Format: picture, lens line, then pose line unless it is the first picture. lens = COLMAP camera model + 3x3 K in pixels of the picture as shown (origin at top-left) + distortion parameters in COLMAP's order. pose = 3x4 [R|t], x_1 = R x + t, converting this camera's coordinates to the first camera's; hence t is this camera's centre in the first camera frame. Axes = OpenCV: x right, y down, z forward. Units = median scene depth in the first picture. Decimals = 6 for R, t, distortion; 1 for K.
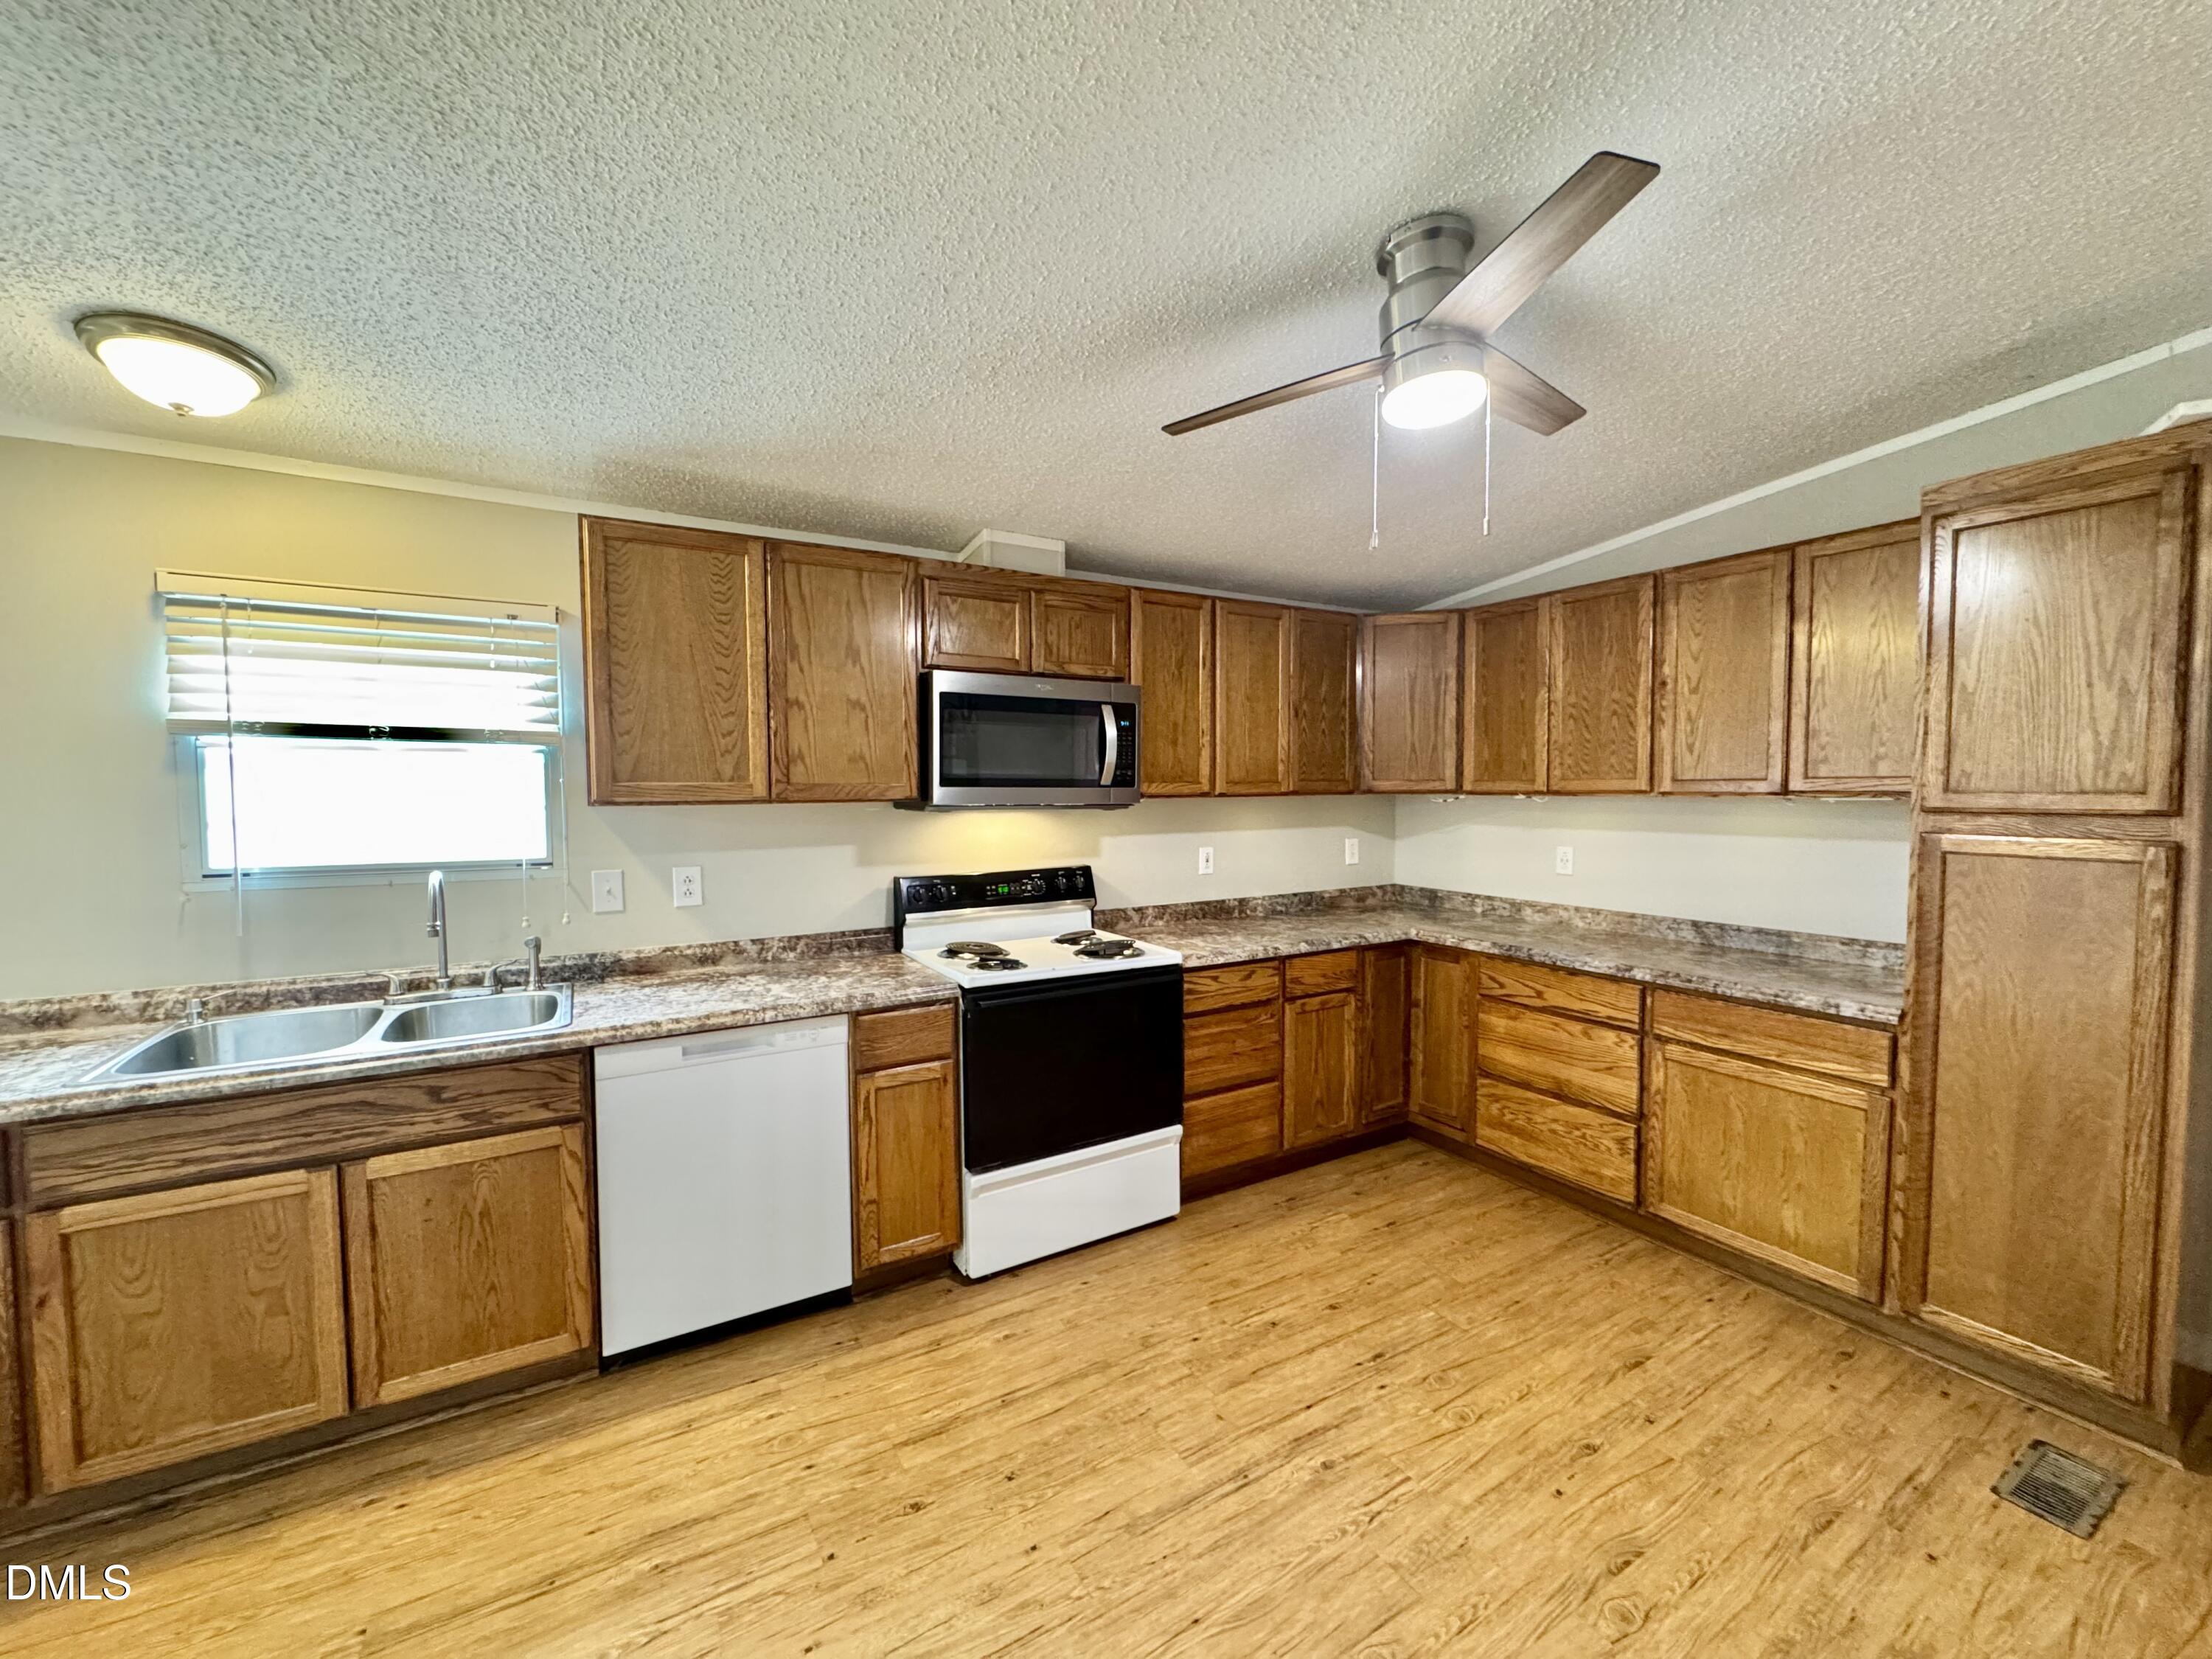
lens RADIAL K [[883.5, 0, 1103.9], [0, 883.5, 828.9], [0, 0, 1]] dist [-0.002264, 0.000355]
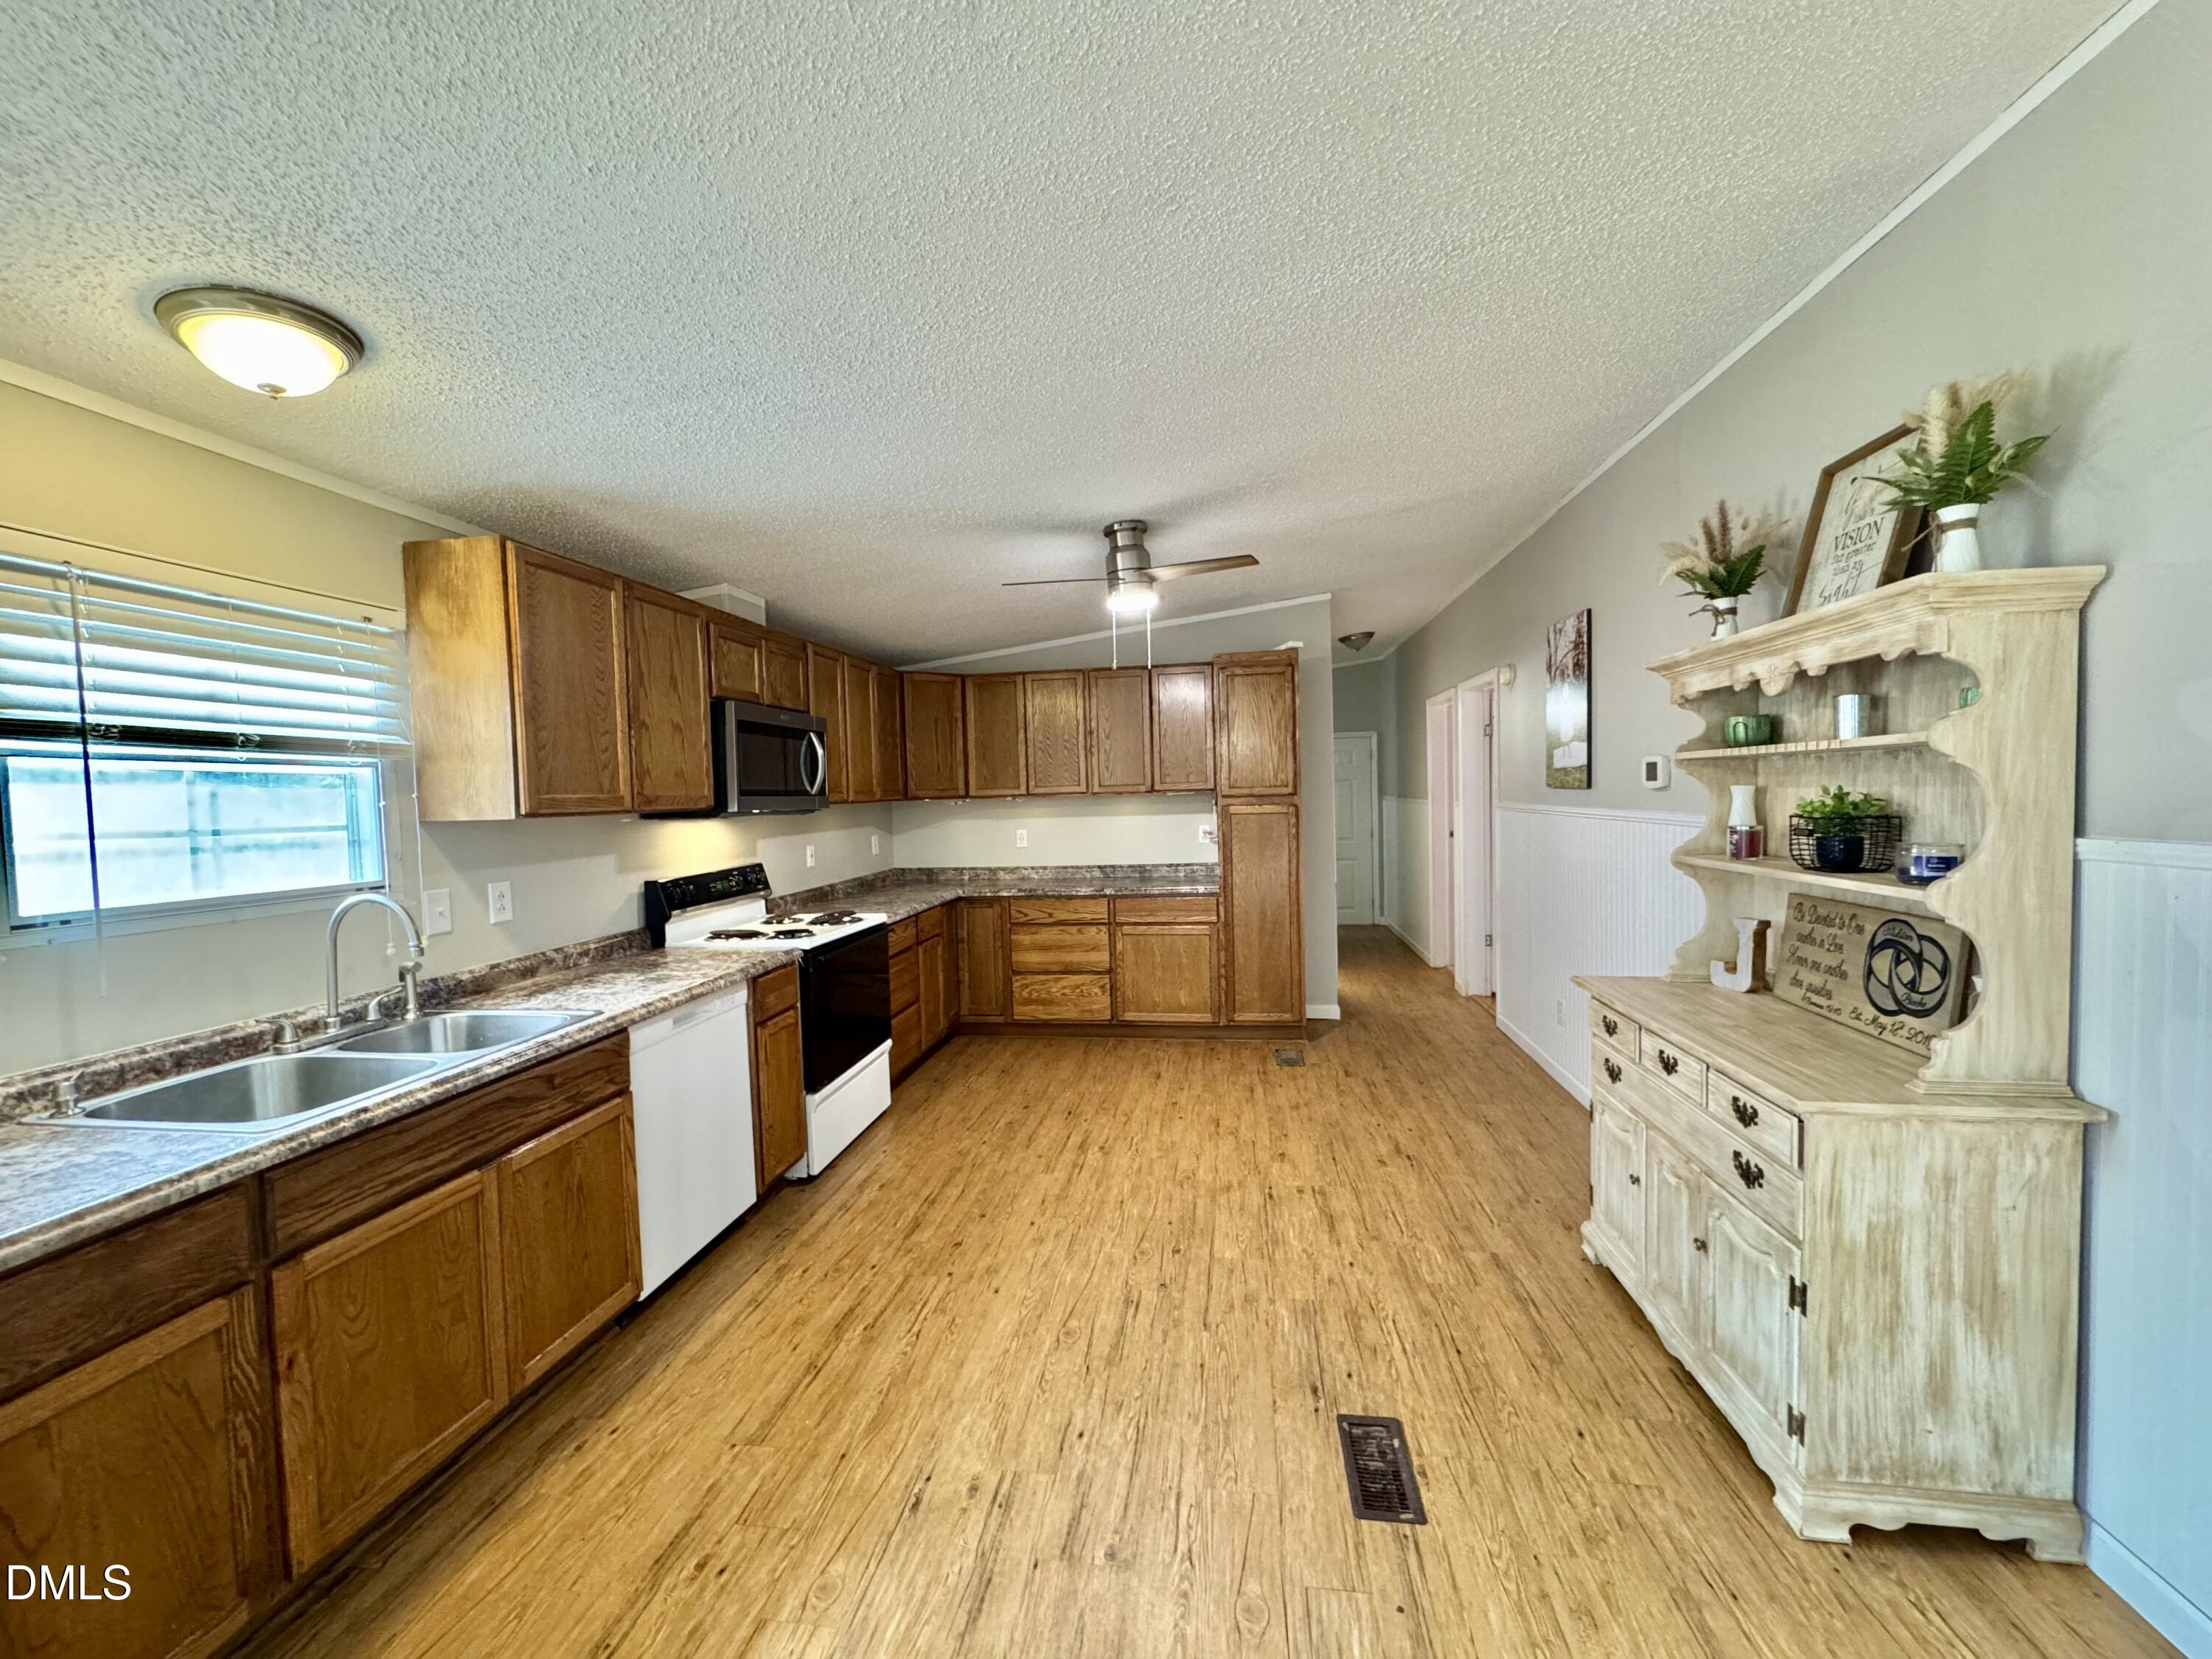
lens RADIAL K [[883.5, 0, 1103.3], [0, 883.5, 826.9], [0, 0, 1]] dist [-0.002264, 0.000355]
pose [[0.630094, -0.045729, 0.775171, -0.875671], [0.063924, 0.997931, 0.006910, 0.018893], [-0.773883, 0.045198, 0.631713, -0.166786]]
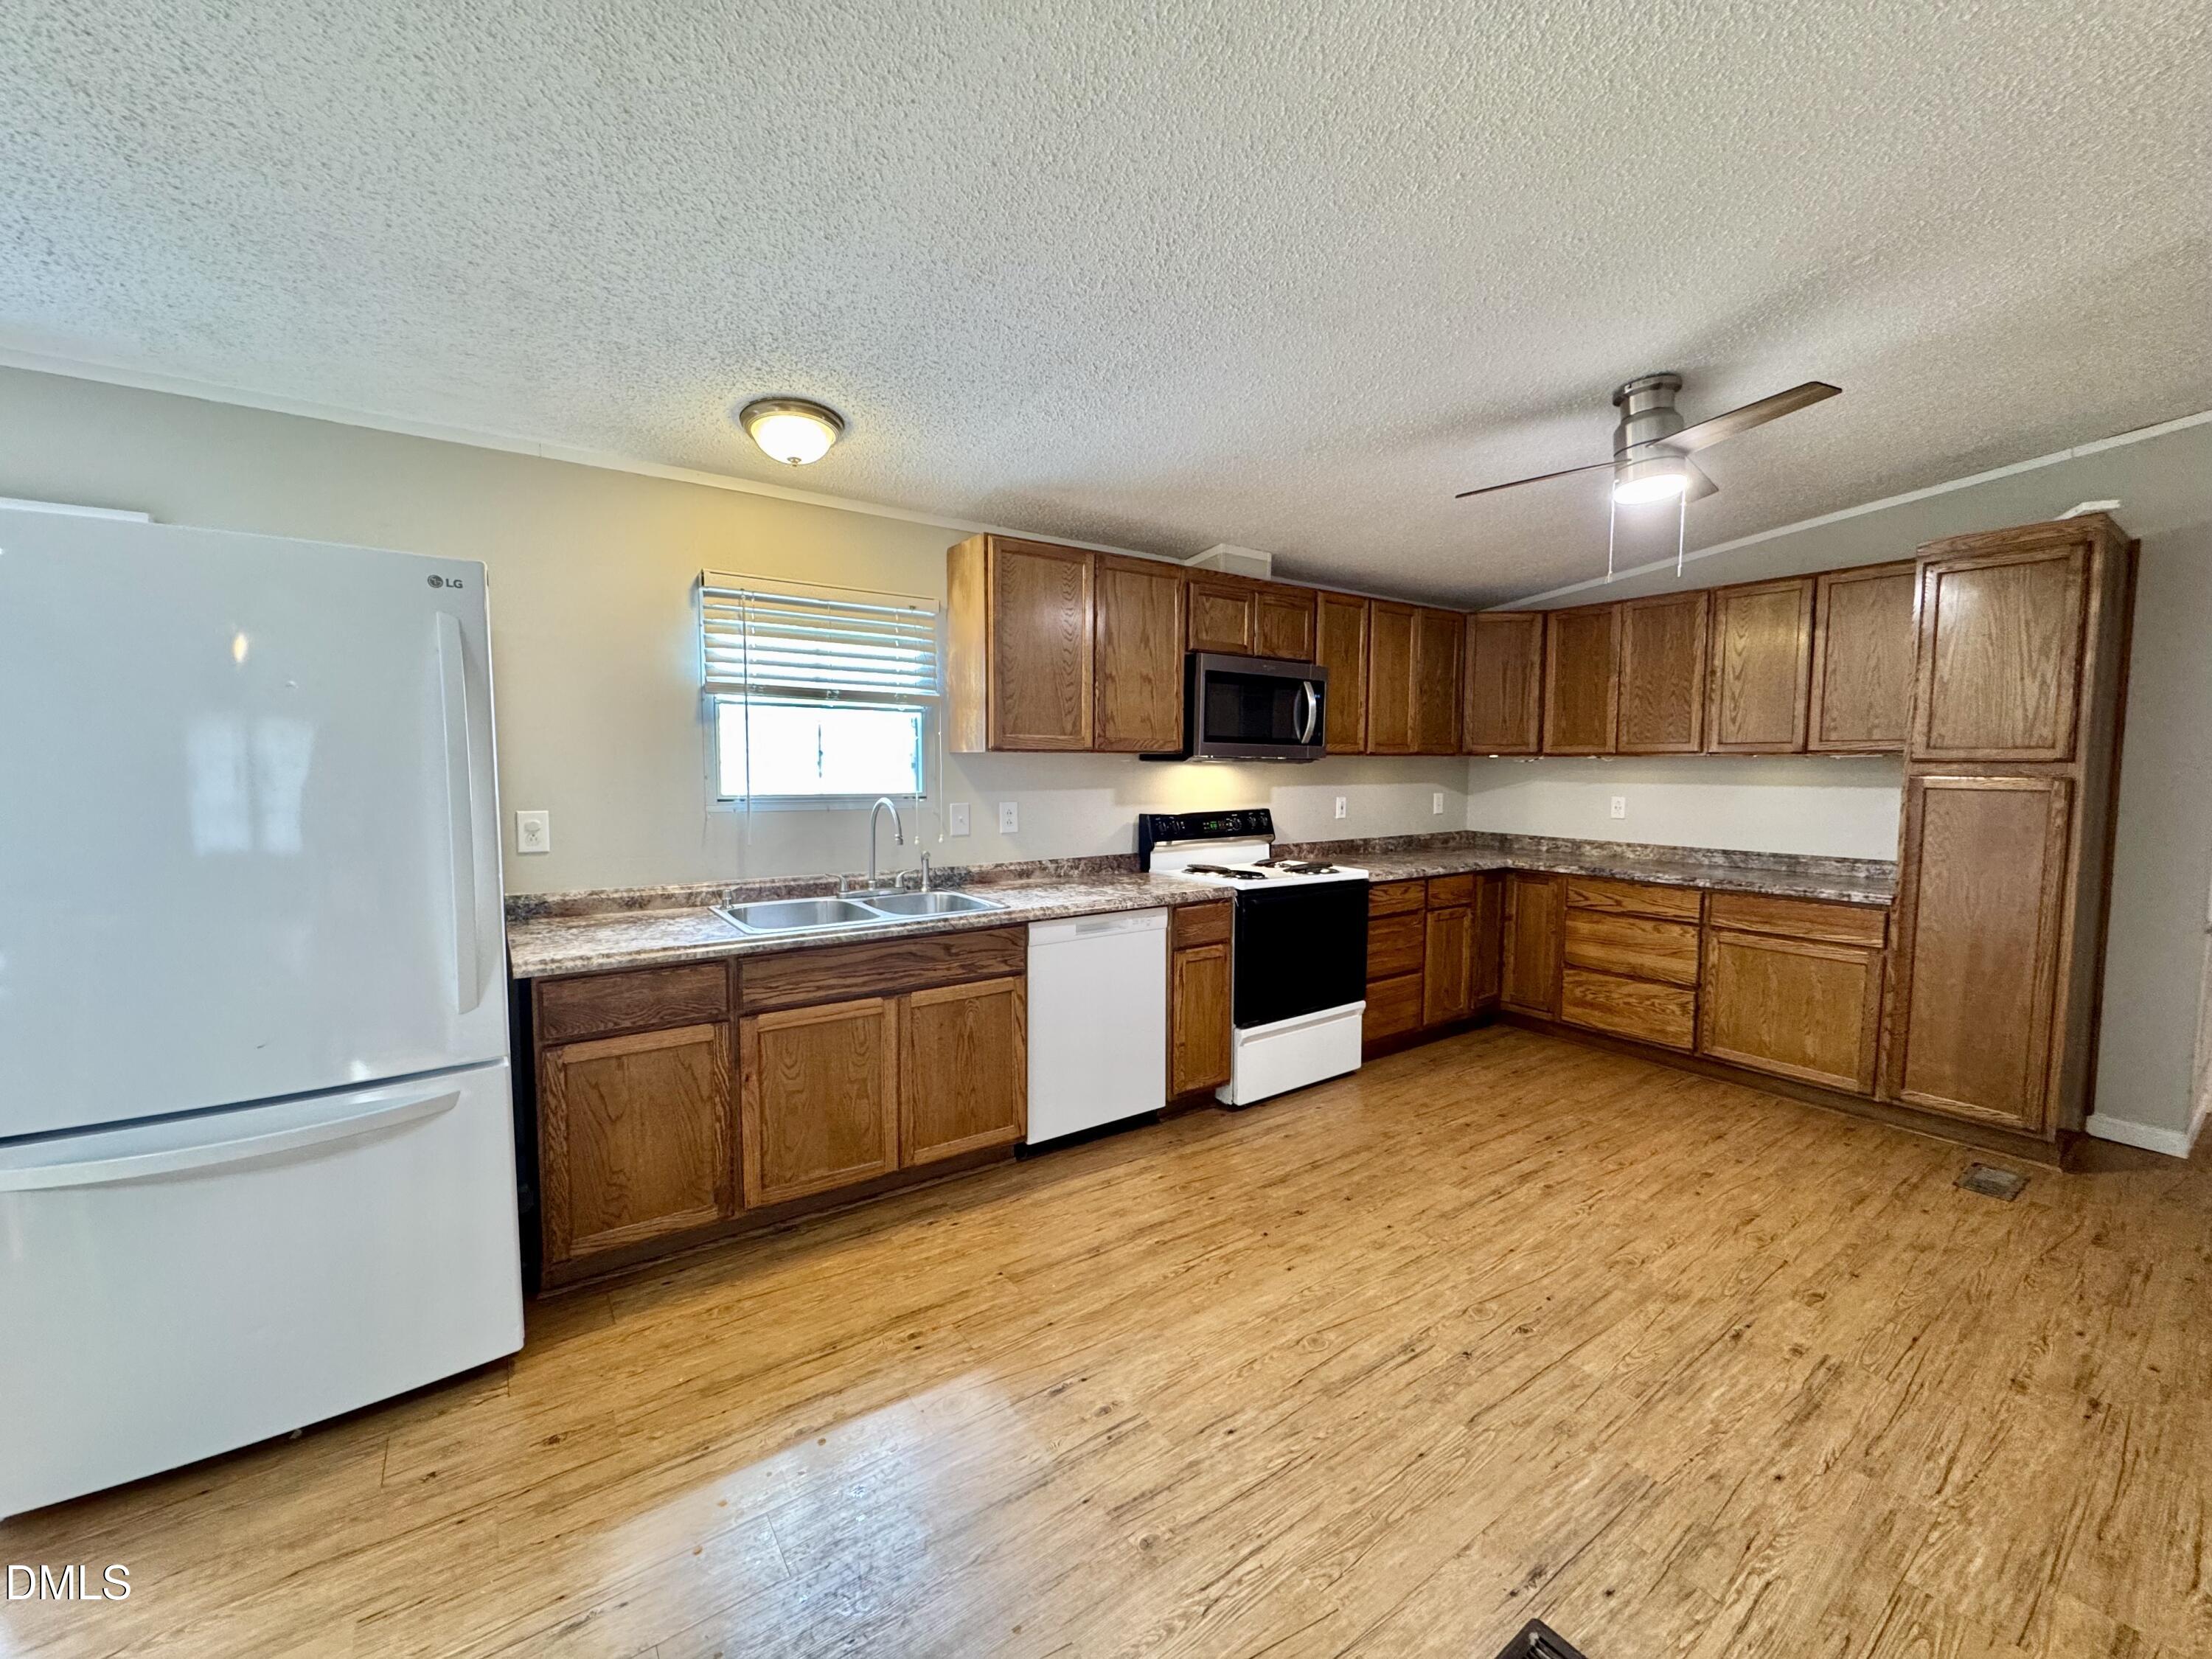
lens RADIAL K [[883.5, 0, 1104.6], [0, 883.5, 828.4], [0, 0, 1]] dist [-0.002264, 0.000355]
pose [[0.996924, 0.001886, 0.078354, -0.468407], [-0.003852, 0.999681, 0.024953, 0.052235], [-0.078282, -0.025178, 0.996613, -0.327365]]
